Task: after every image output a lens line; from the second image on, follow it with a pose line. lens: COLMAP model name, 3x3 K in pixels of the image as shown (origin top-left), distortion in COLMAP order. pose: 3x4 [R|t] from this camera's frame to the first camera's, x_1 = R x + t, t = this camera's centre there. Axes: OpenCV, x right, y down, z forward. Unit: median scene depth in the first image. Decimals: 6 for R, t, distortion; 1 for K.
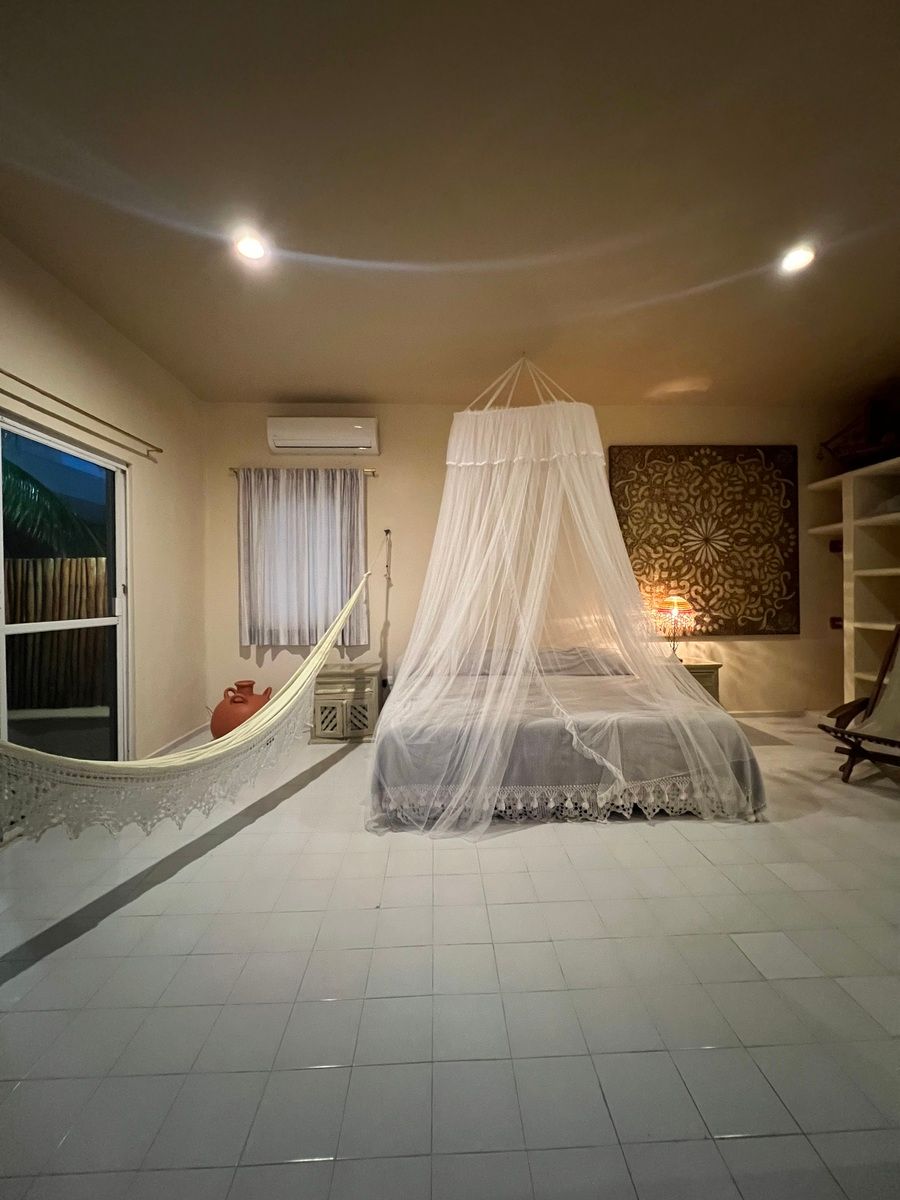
lens RADIAL K [[480.5, 0, 453.0], [0, 480.5, 598.0], [0, 0, 1]] dist [-0.002765, 0.000638]
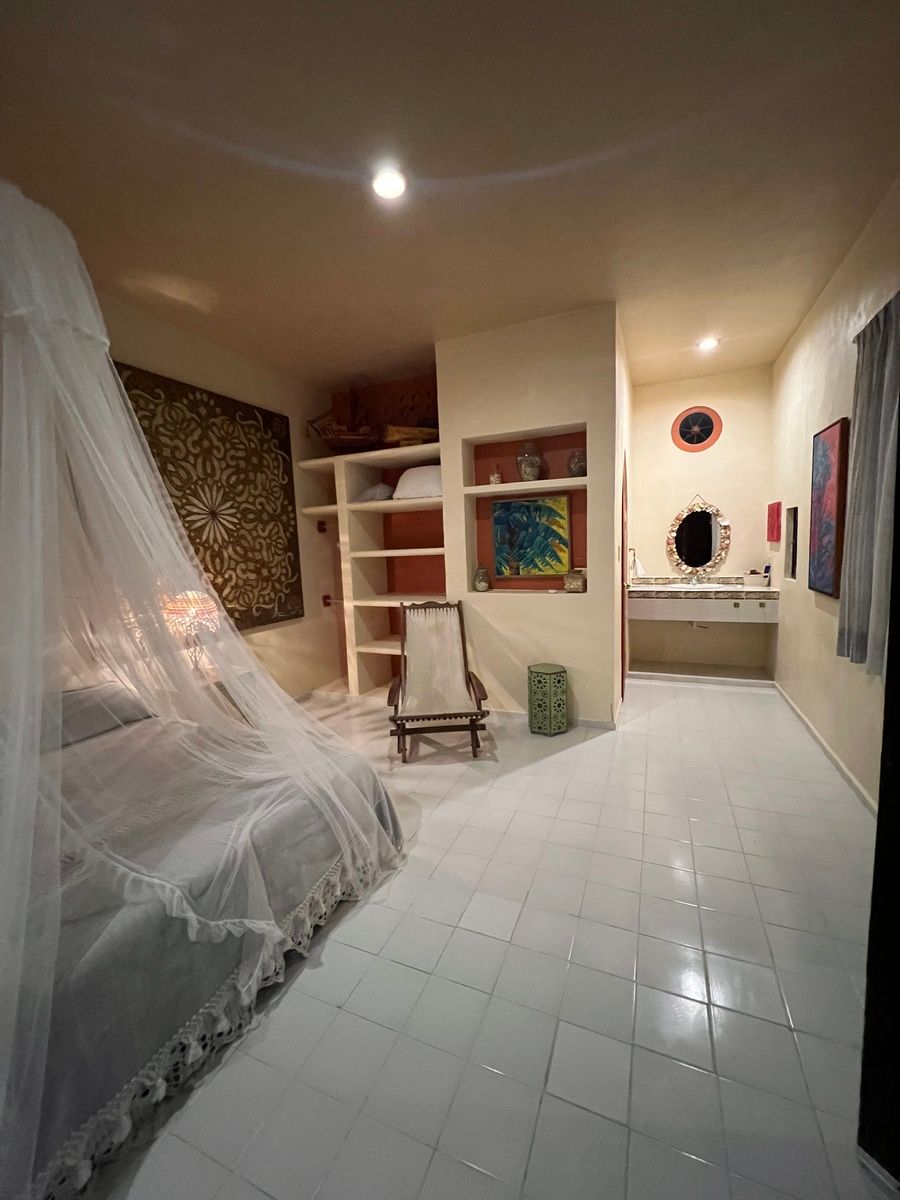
lens RADIAL K [[480.5, 0, 455.9], [0, 480.5, 597.2], [0, 0, 1]] dist [-0.002765, 0.000638]
pose [[0.421871, -0.100762, 0.901039, -0.025501], [0.036342, 0.994886, 0.094241, -0.044844], [-0.905927, -0.007012, 0.423376, 0.307039]]
